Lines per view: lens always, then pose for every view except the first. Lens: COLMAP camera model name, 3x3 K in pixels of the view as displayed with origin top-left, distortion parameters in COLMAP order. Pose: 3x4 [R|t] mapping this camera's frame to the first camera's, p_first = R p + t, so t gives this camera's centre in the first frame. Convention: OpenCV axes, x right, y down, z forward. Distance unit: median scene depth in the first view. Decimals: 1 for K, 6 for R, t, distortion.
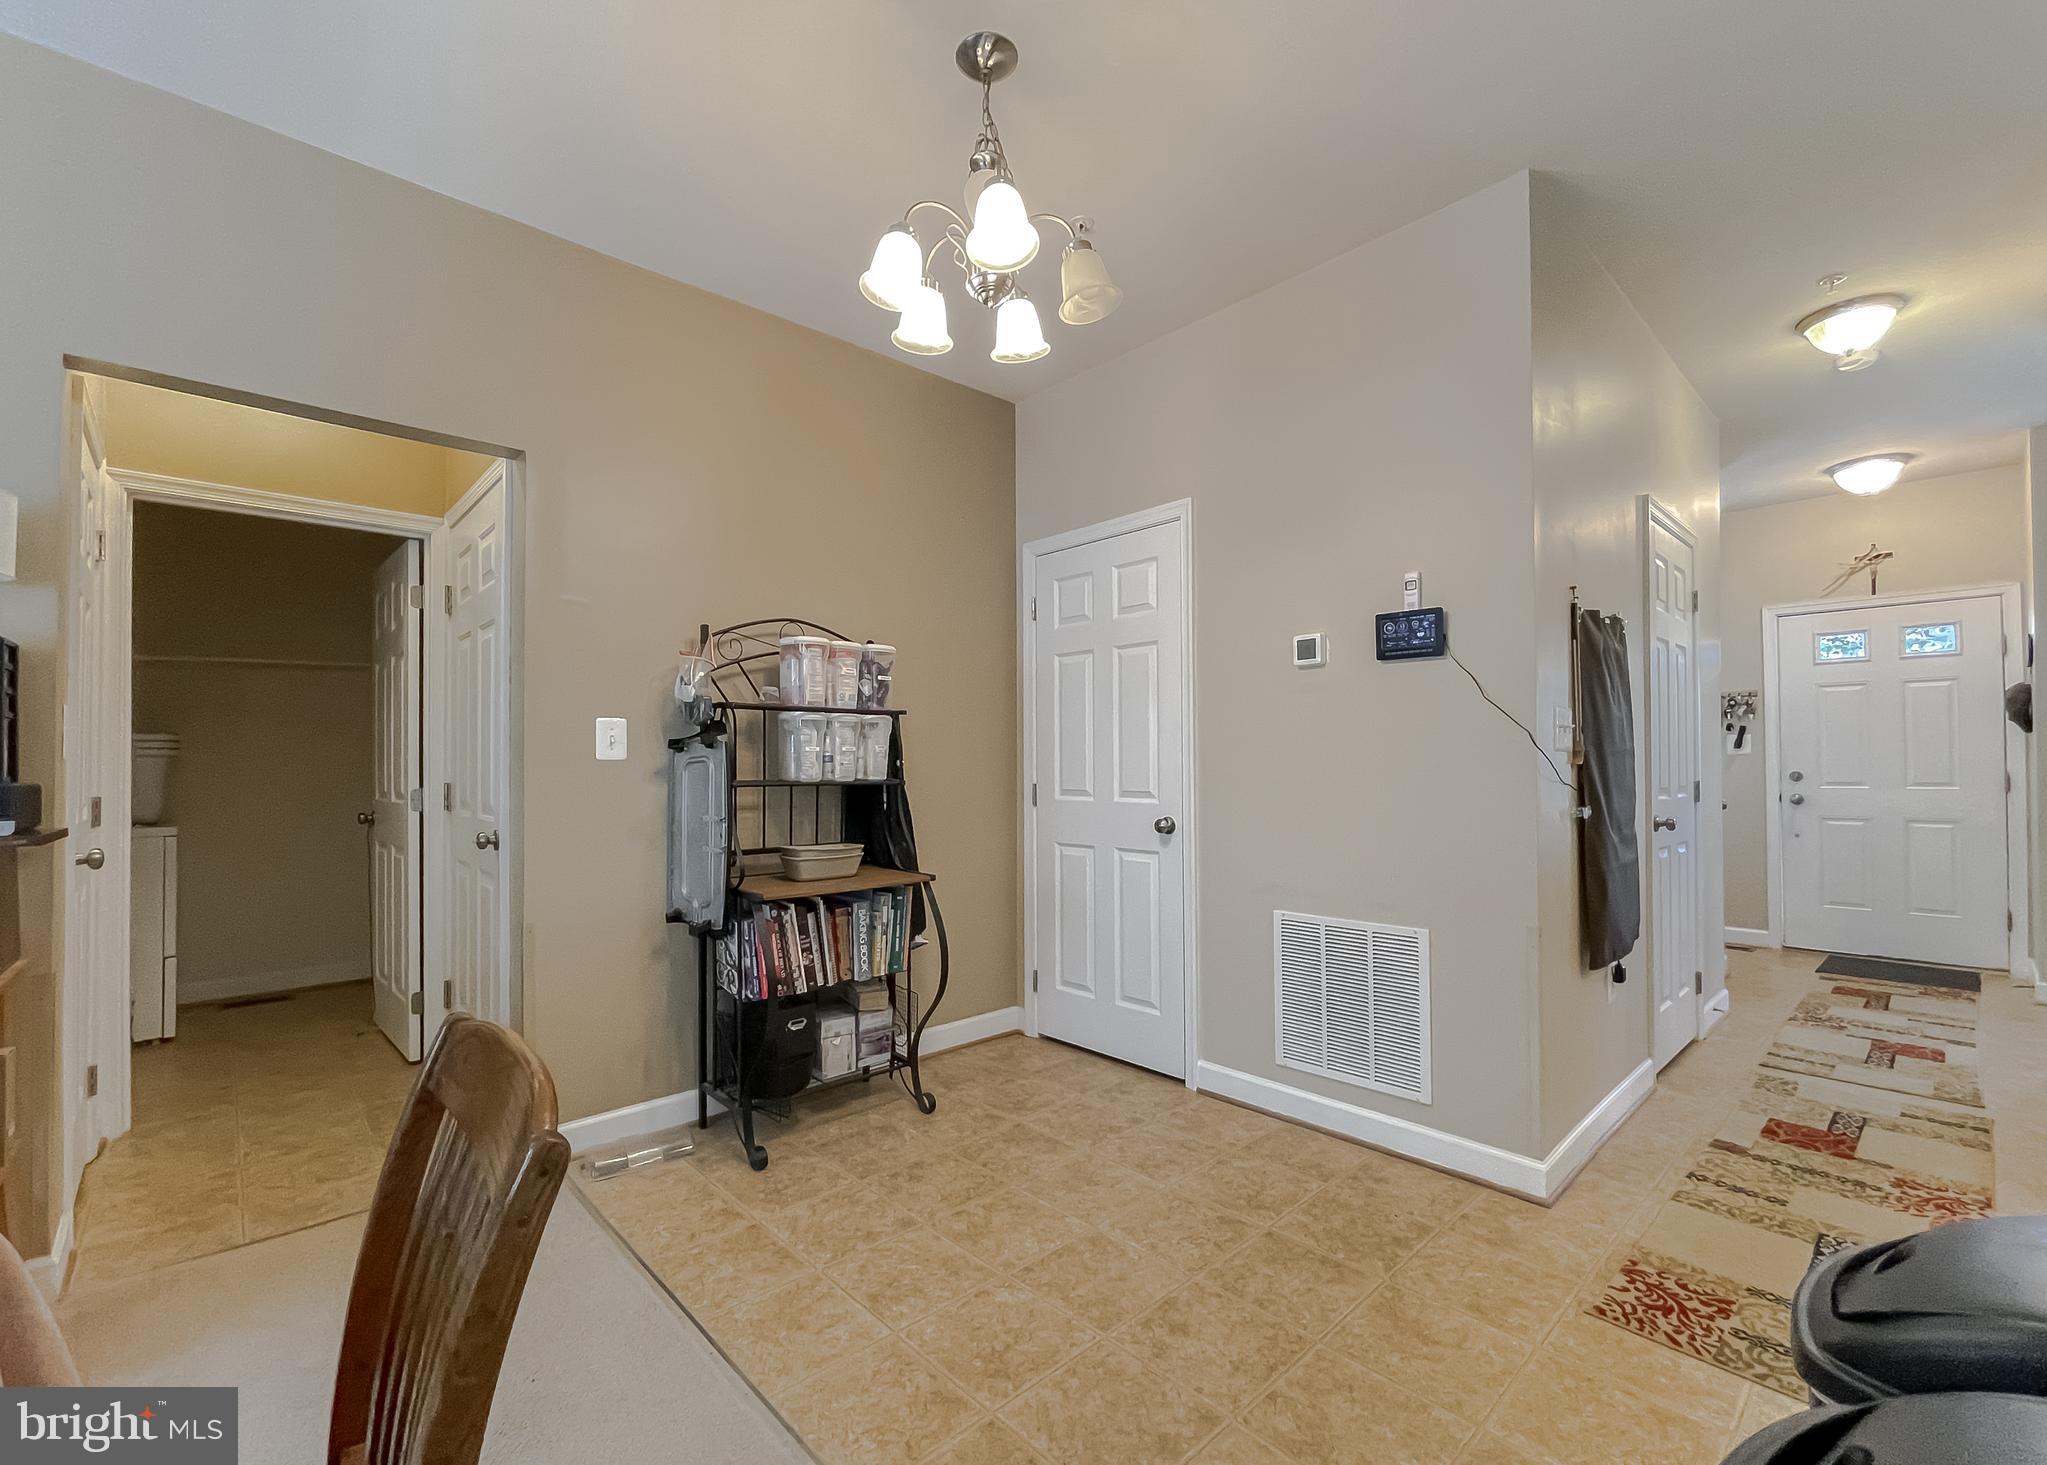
lens RADIAL K [[881.0, 0, 994.6], [0, 881.0, 755.4], [0, 0, 1]] dist [0.010741, -0.009310]
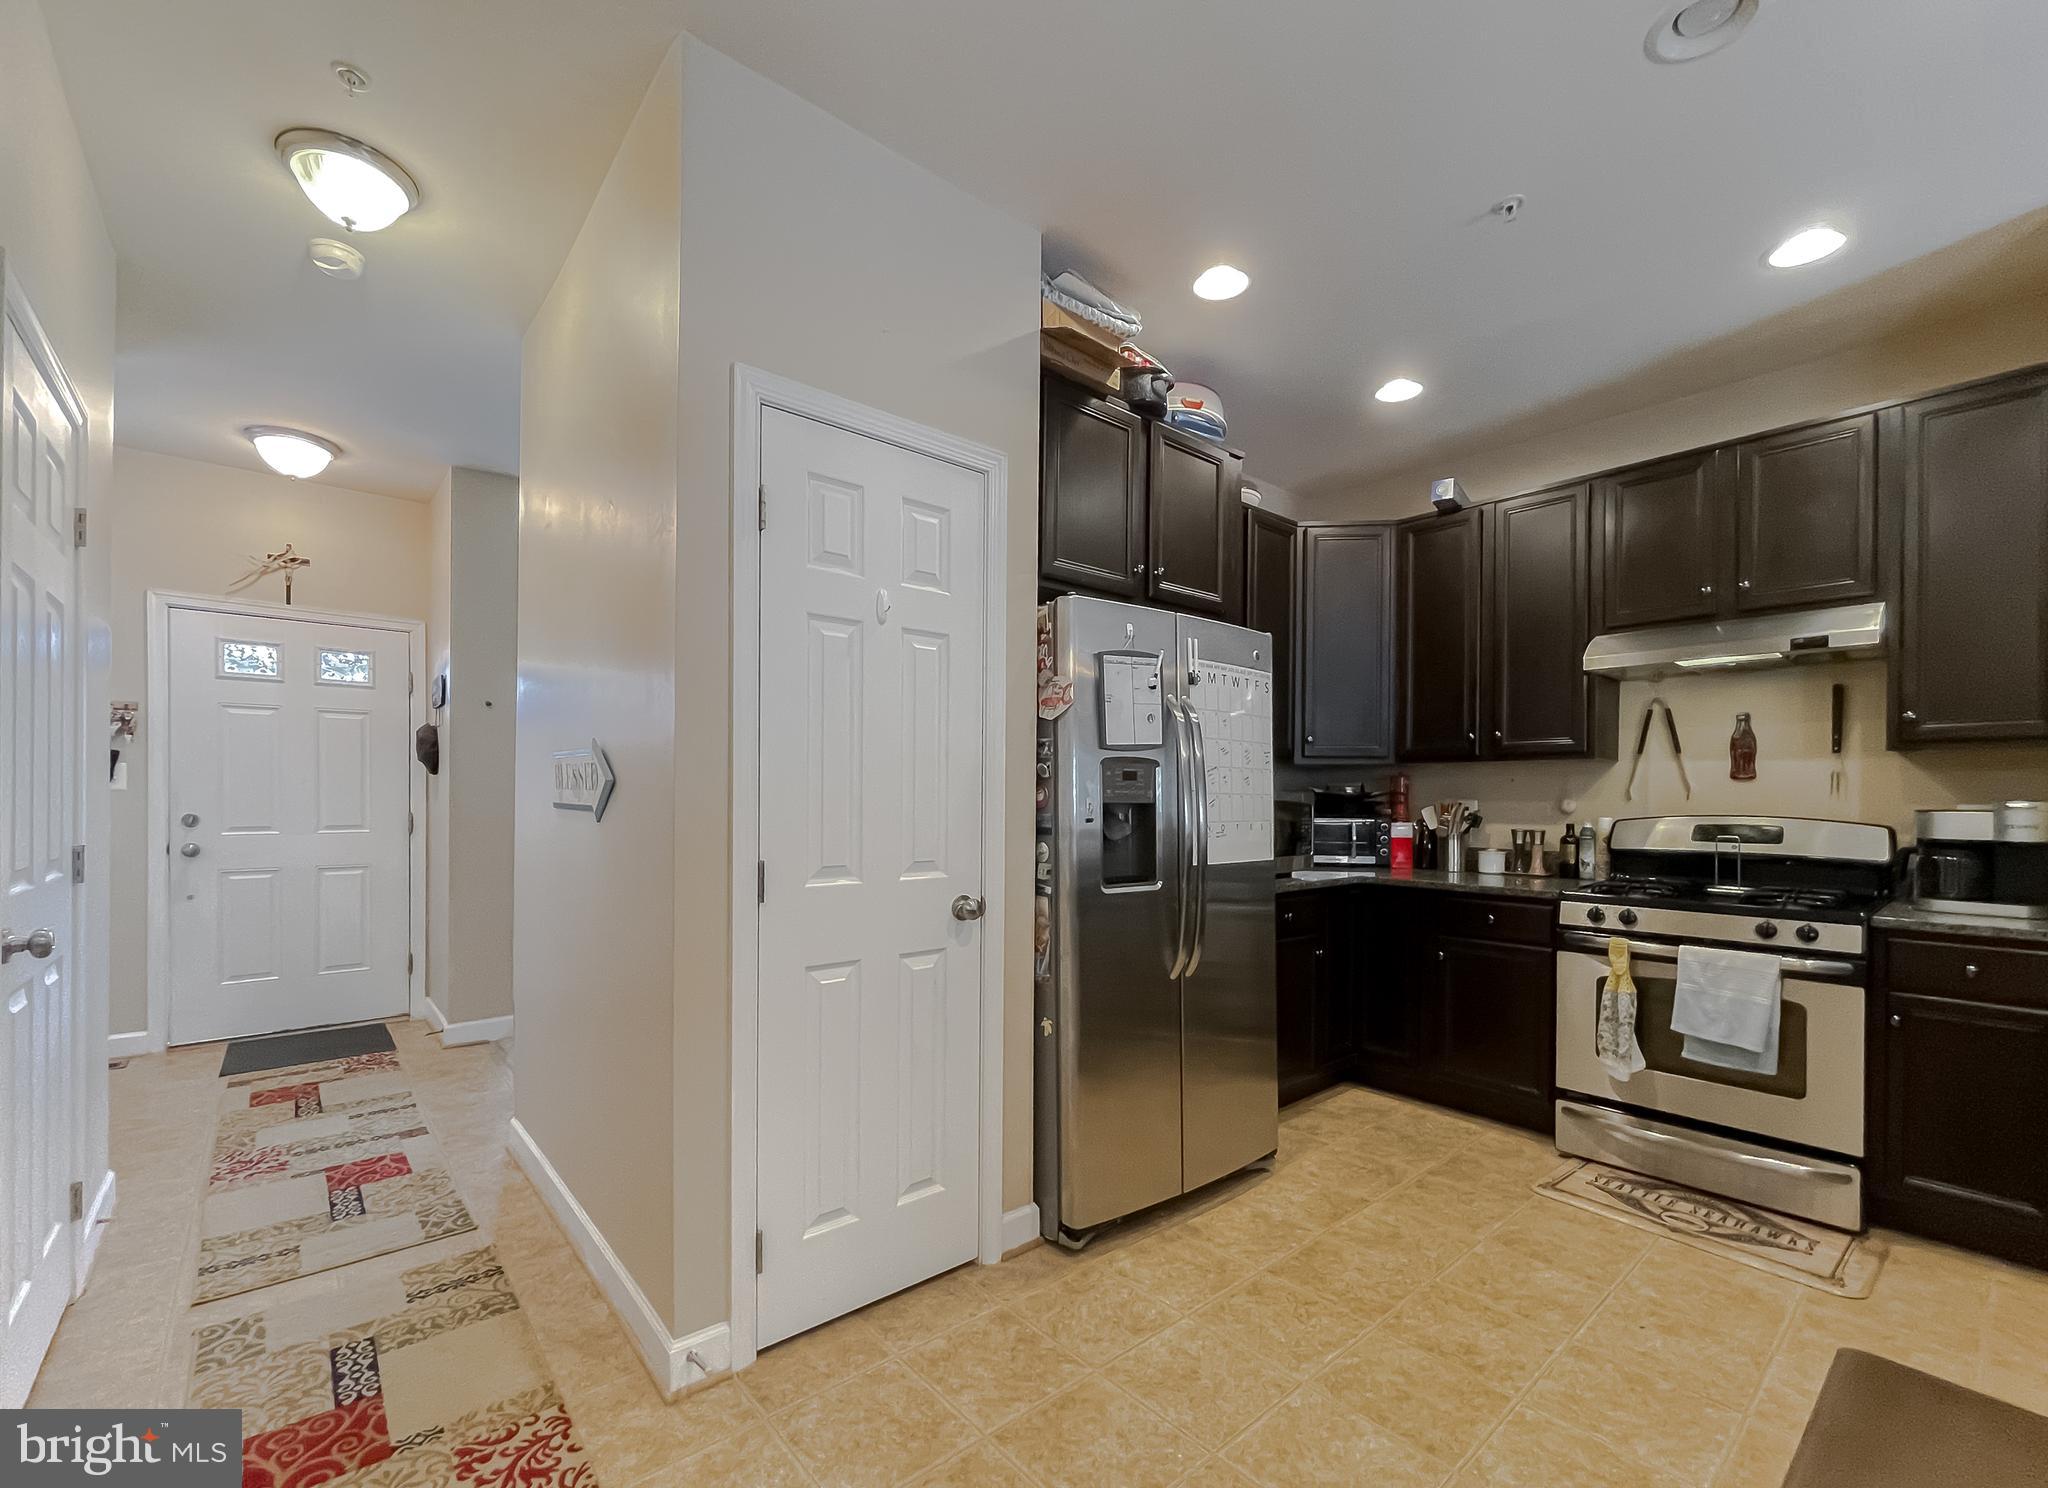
lens RADIAL K [[880.4, 0, 1017.8], [0, 880.4, 799.8], [0, 0, 1]] dist [0.002745, -0.000321]
pose [[0.036720, 0.000457, 0.999325, 0.283675], [-0.020822, 0.999783, 0.000308, -0.015060], [-0.999109, -0.020819, 0.036722, 0.426059]]
